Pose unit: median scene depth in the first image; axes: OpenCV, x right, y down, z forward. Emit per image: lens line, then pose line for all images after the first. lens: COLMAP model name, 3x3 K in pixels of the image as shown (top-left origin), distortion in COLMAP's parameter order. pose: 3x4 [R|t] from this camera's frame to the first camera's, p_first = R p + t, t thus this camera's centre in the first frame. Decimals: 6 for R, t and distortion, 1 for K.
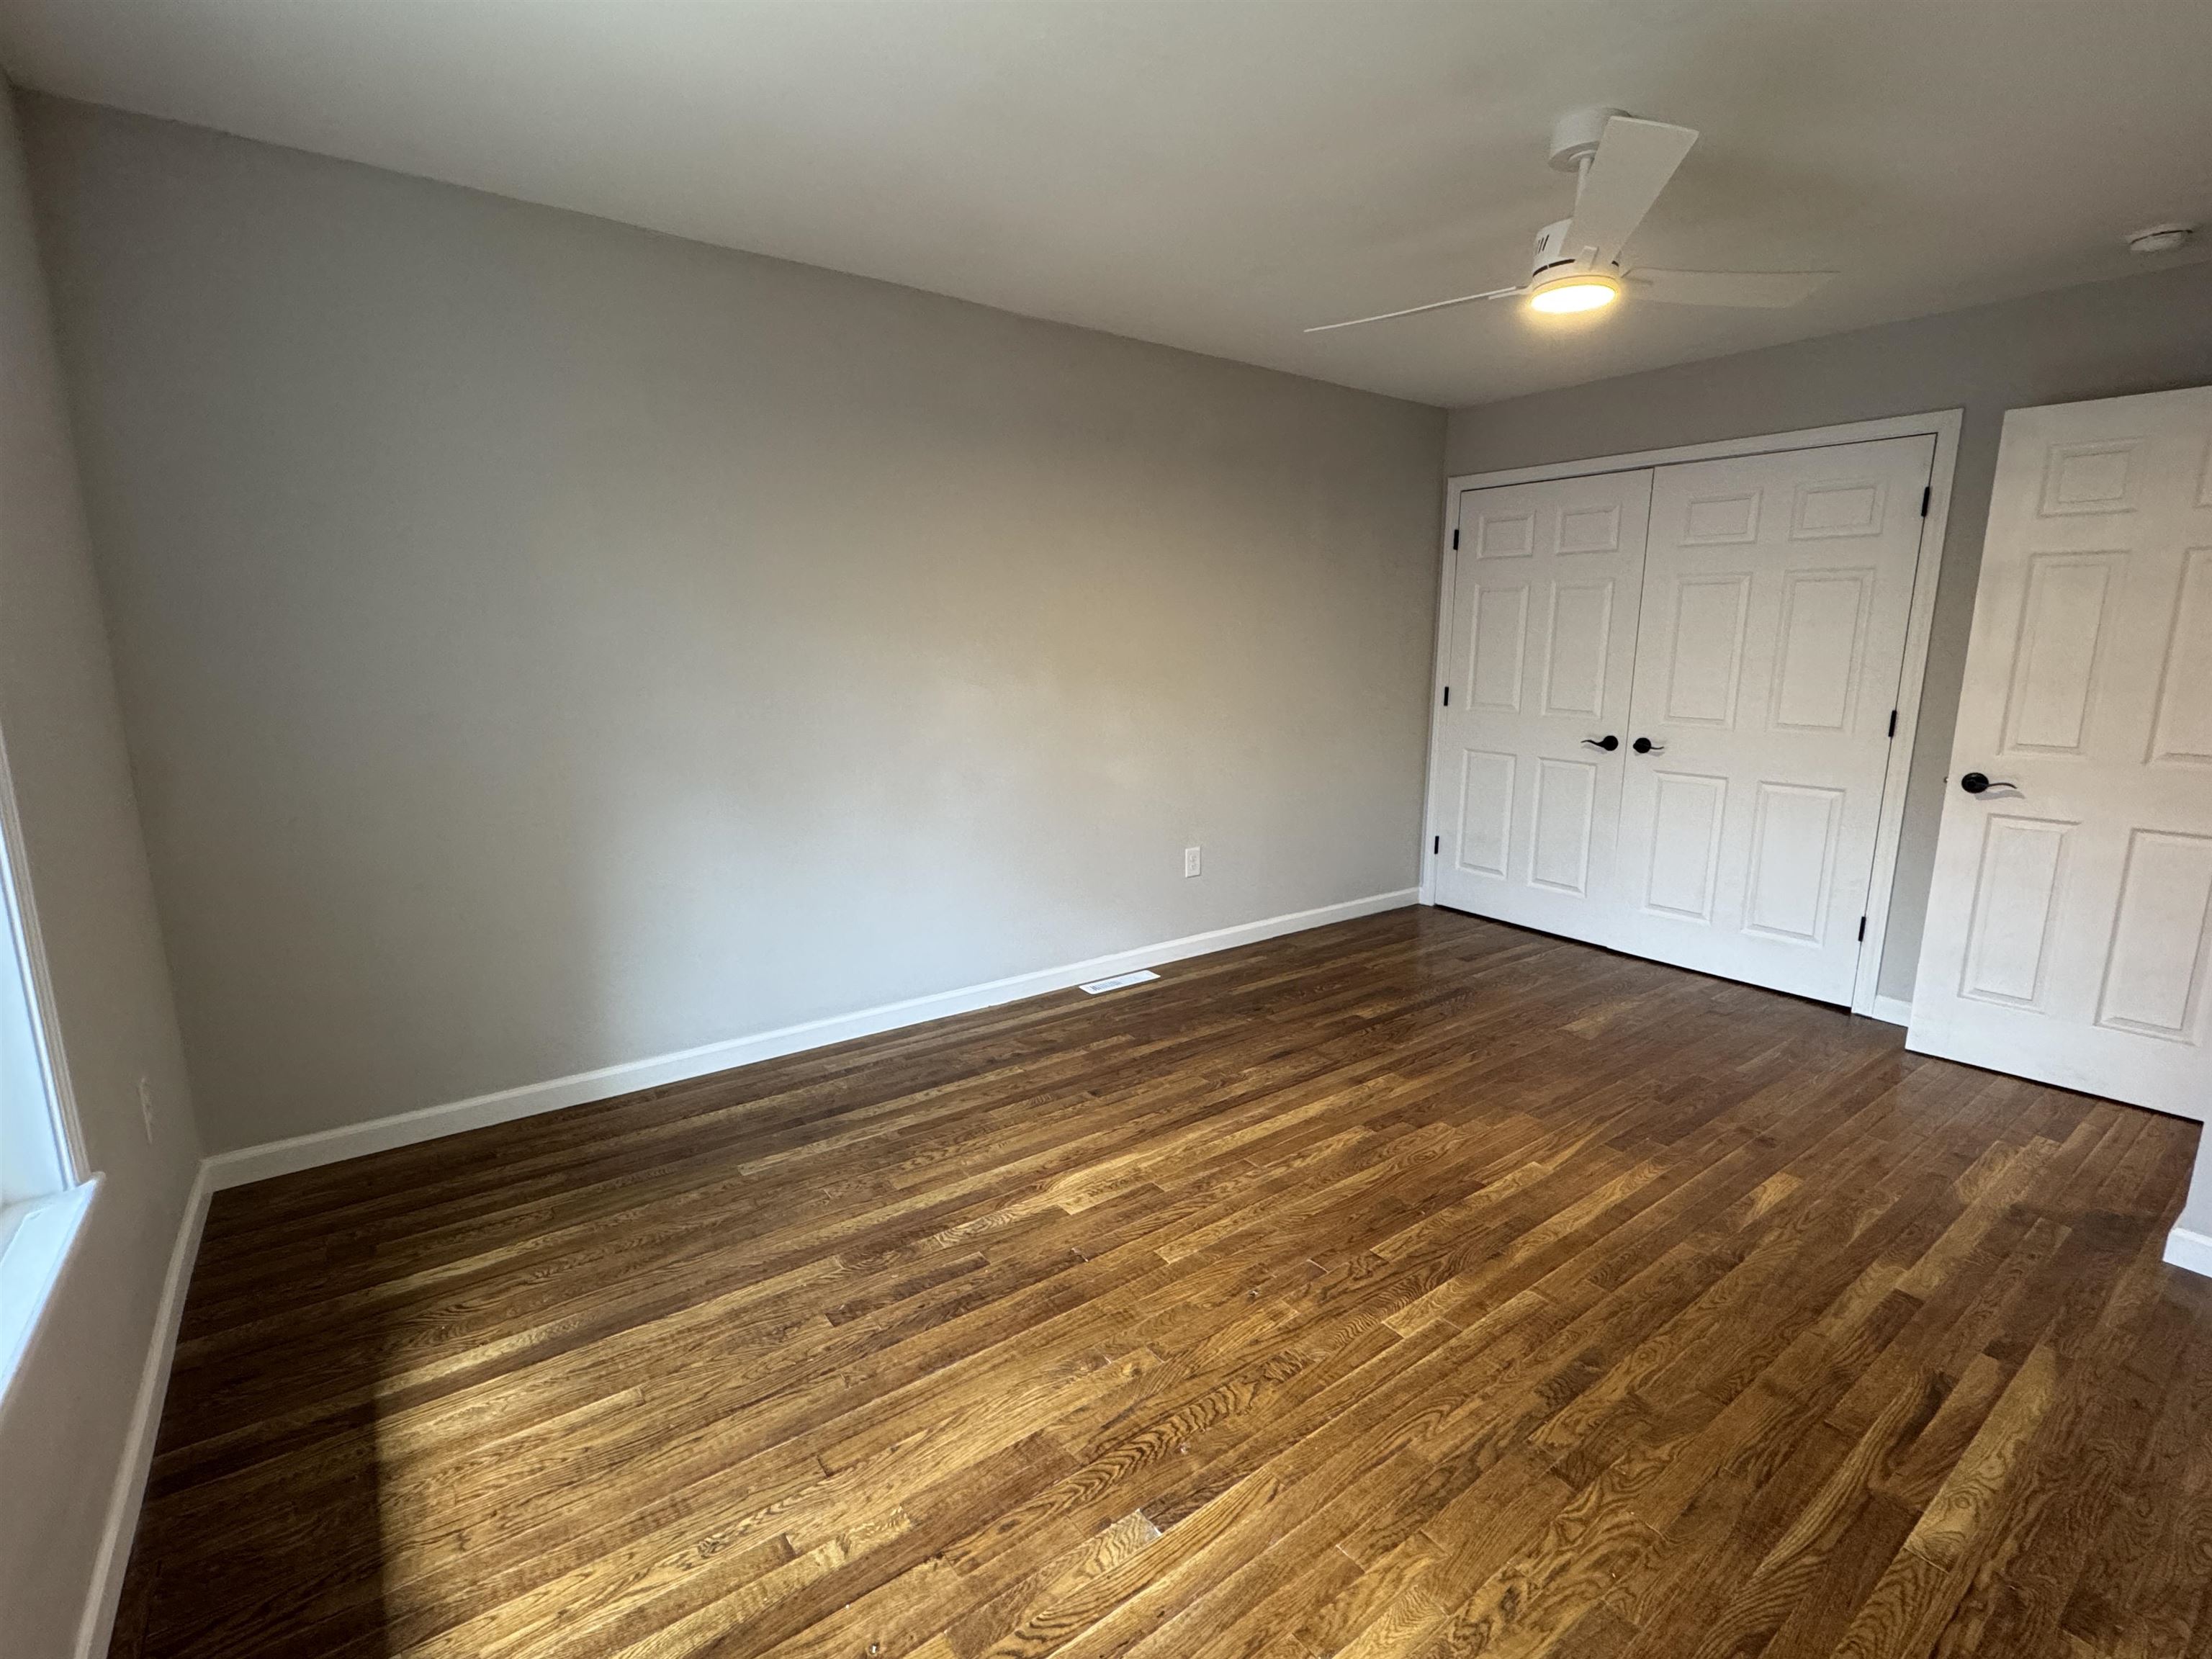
lens RADIAL K [[1018.5, 0, 1106.0], [0, 1018.5, 829.5], [0, 0, 1]] dist [-0.009849, 0.000842]
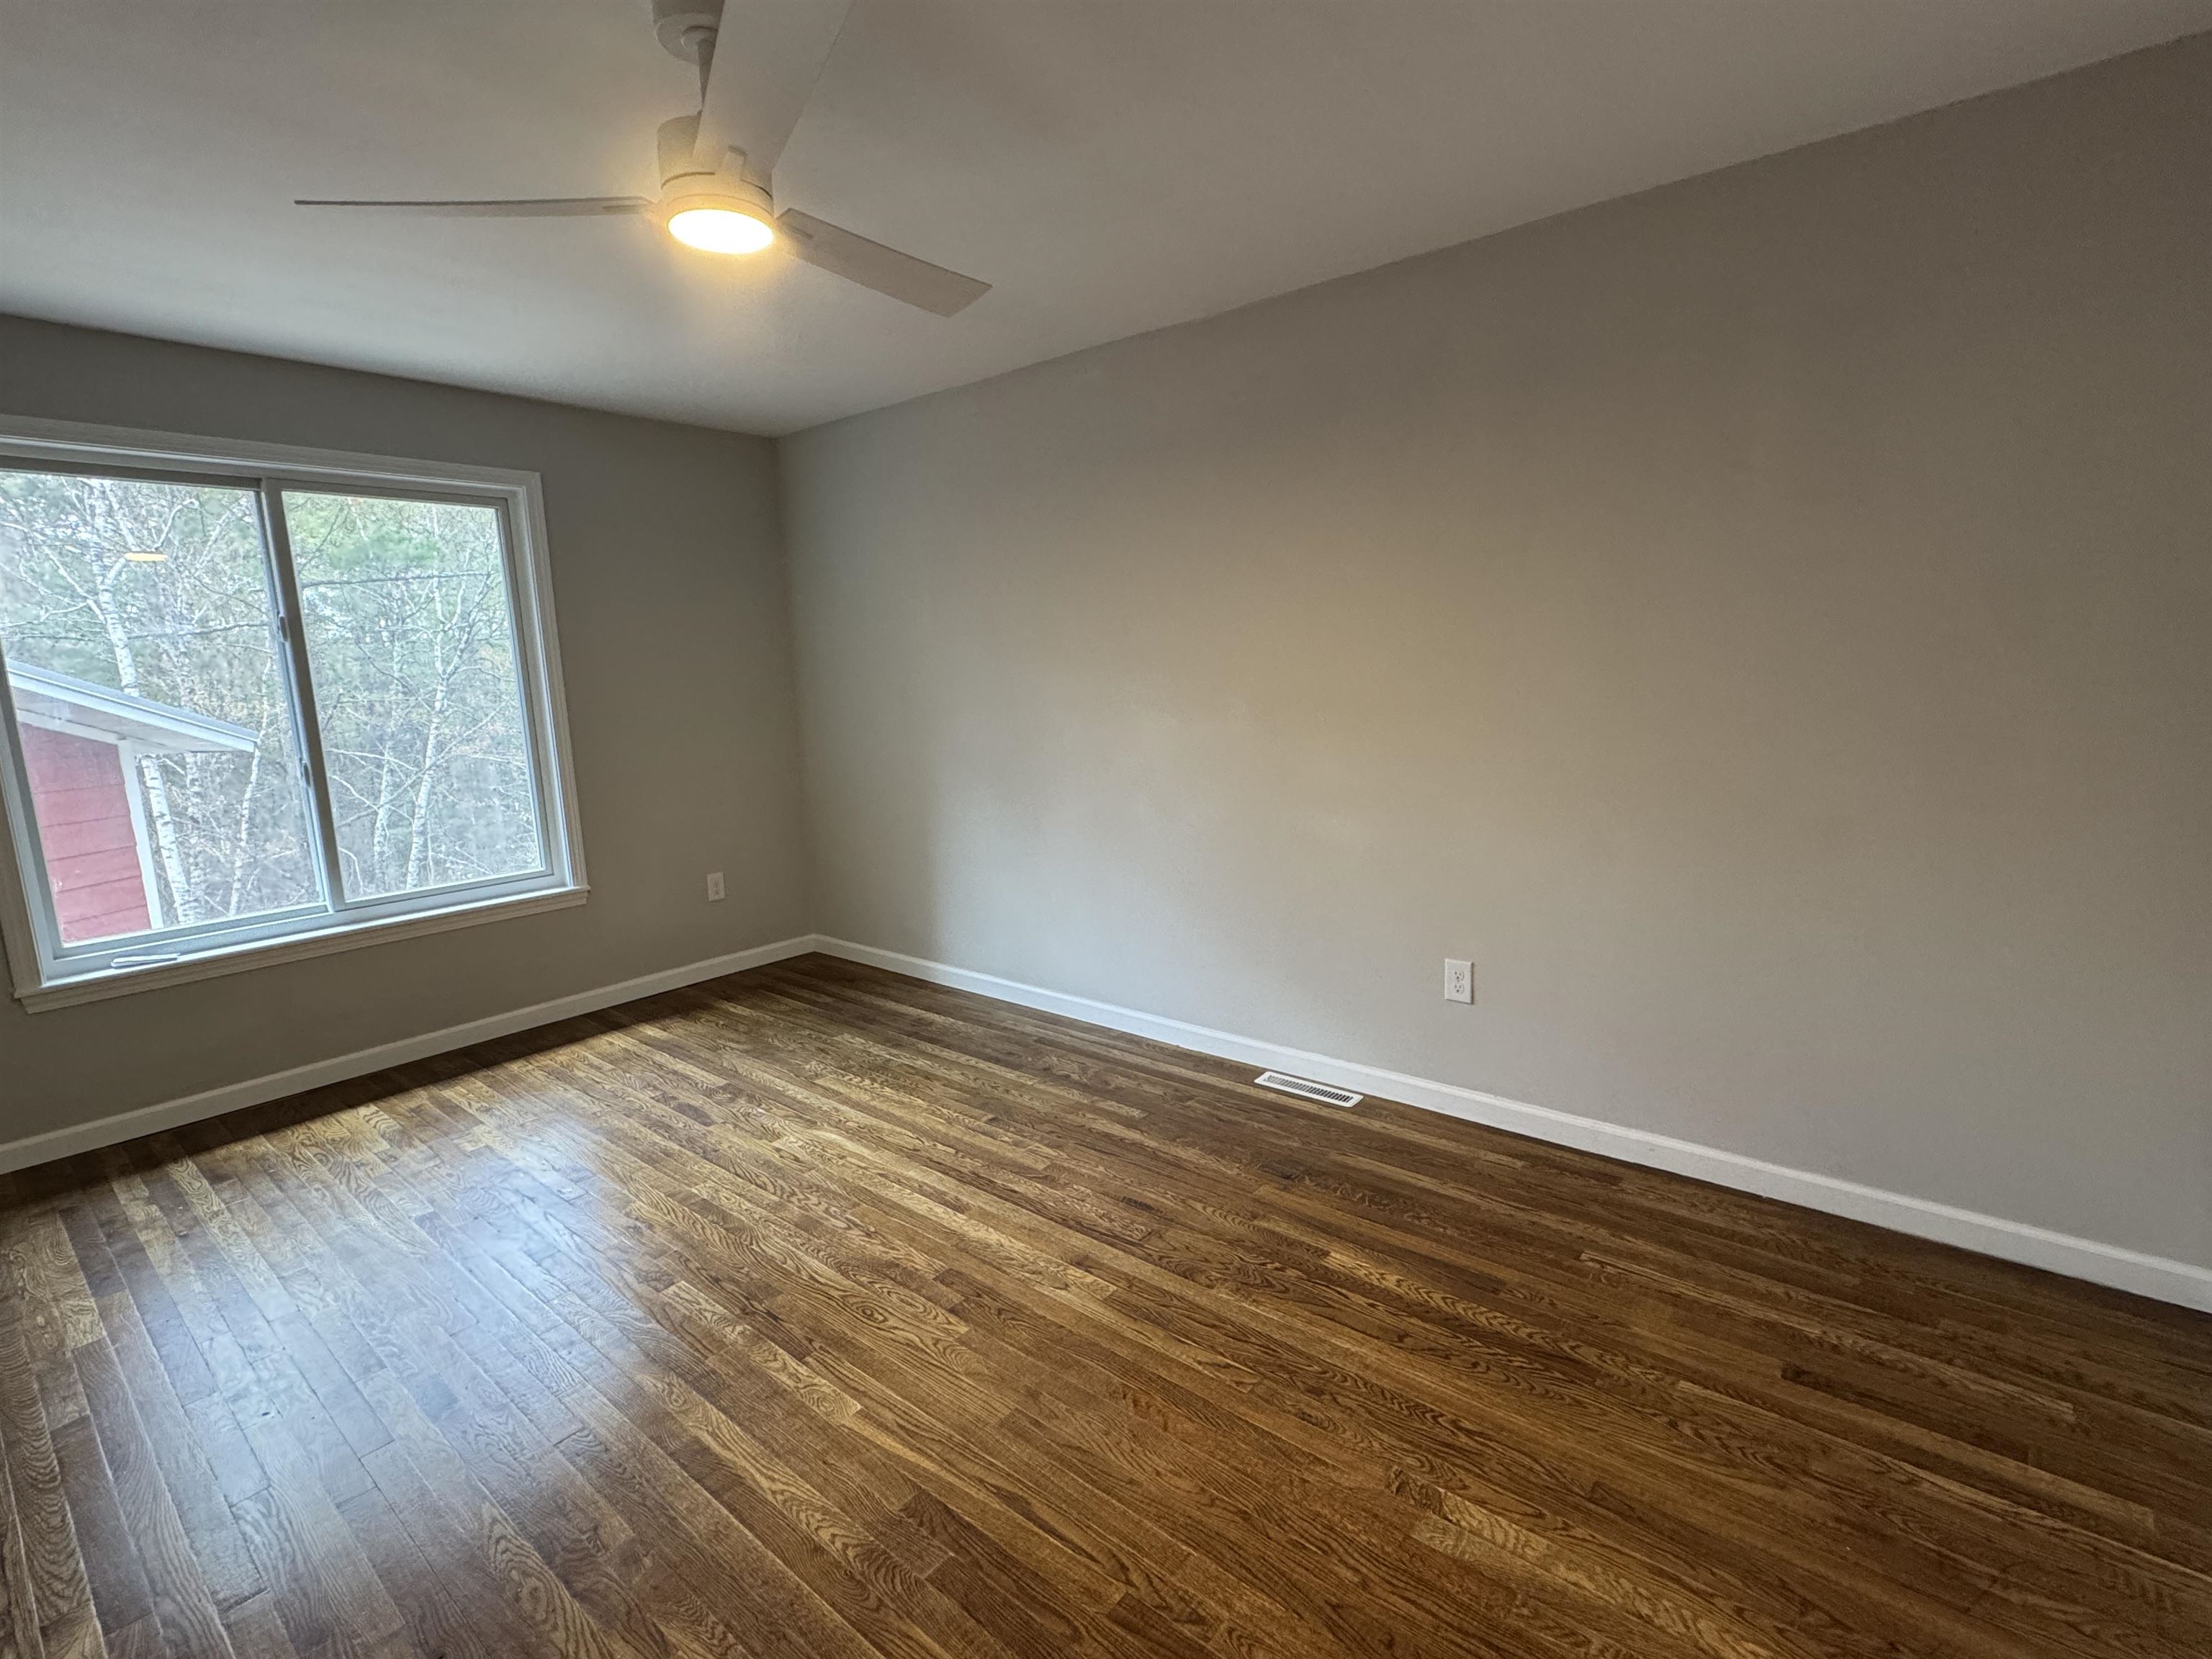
lens RADIAL K [[1018.5, 0, 1106.0], [0, 1018.5, 829.5], [0, 0, 1]] dist [-0.009849, 0.000842]
pose [[0.245043, 0.142213, -0.959025, 0.949717], [-0.153674, 0.982375, 0.106410, -0.149626], [0.957256, 0.121302, 0.262579, 0.811471]]
